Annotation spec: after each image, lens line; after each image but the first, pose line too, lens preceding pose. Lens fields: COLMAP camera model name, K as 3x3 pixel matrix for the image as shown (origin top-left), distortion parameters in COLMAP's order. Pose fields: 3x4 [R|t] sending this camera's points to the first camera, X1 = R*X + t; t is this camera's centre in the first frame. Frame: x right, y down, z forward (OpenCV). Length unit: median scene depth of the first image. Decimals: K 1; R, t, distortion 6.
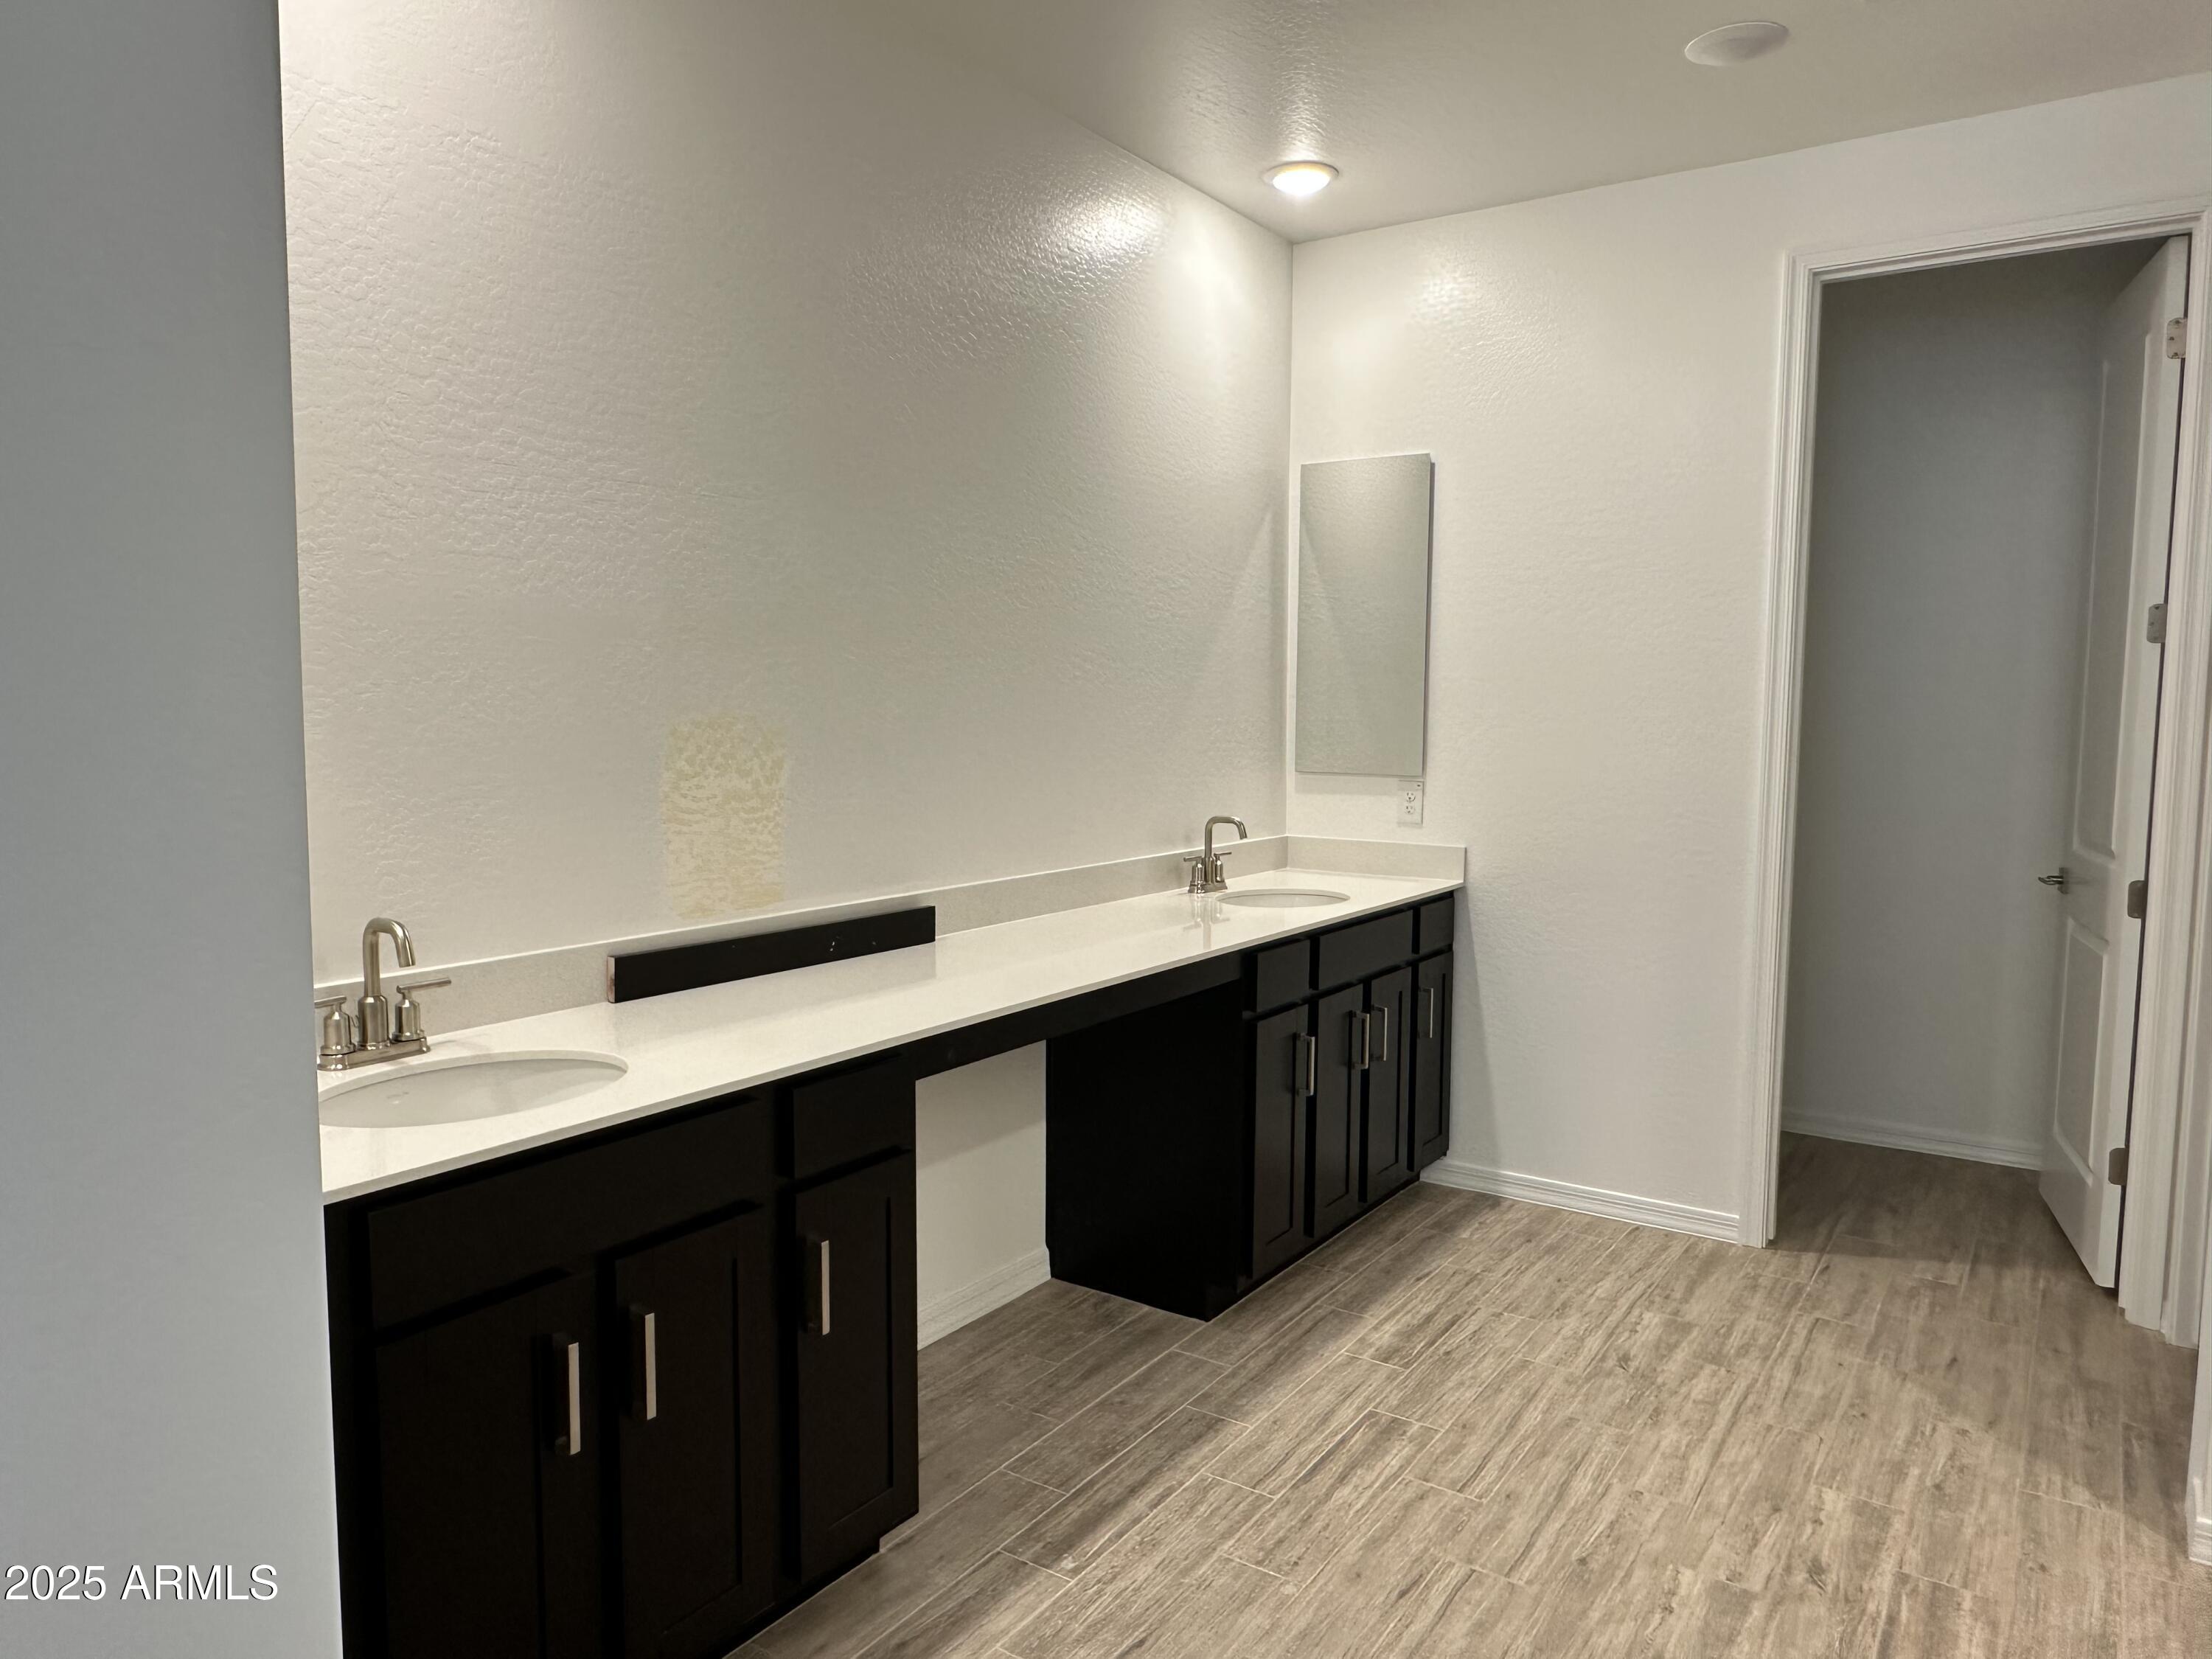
lens RADIAL K [[1451.2, 0, 1106.0], [0, 1451.2, 829.5], [0, 0, 1]] dist [-0.002032, -0.002892]
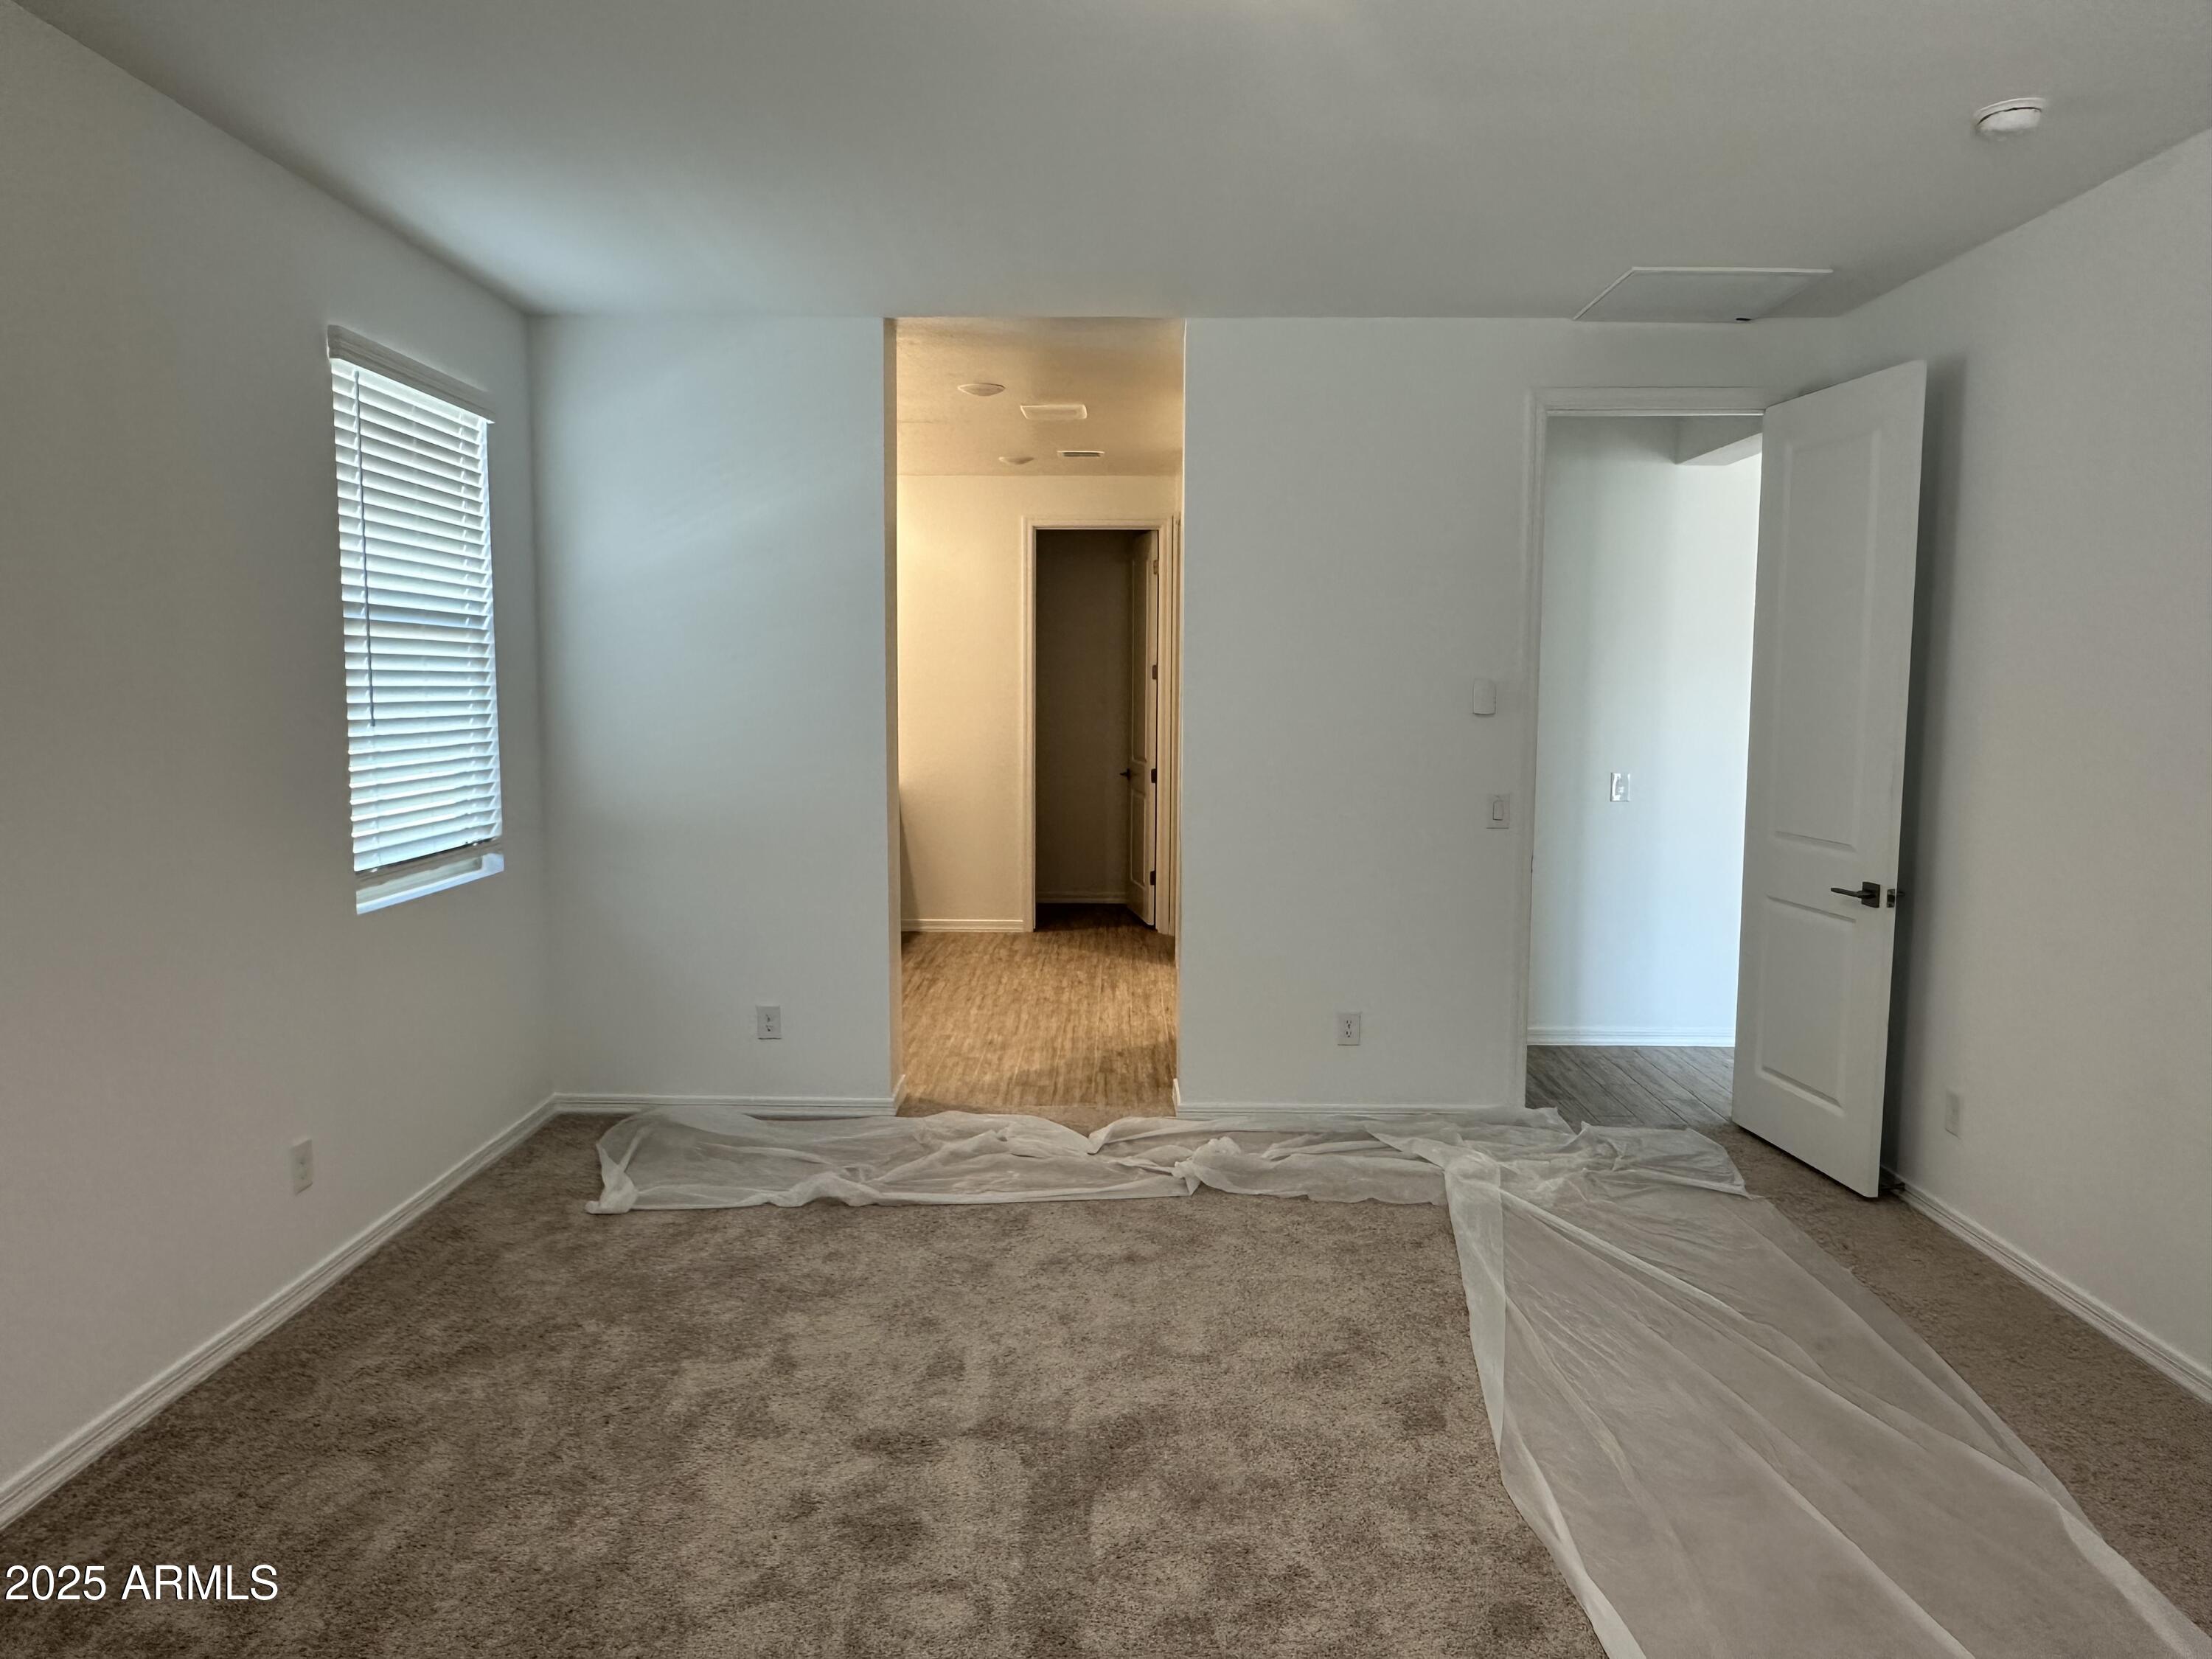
lens RADIAL K [[1451.2, 0, 1106.0], [0, 1451.2, 829.5], [0, 0, 1]] dist [-0.002032, -0.002892]
pose [[0.834957, -0.063393, 0.546652, -0.744918], [0.049228, 0.997965, 0.040539, 0.031213], [-0.548109, -0.006938, 0.836378, -1.067287]]
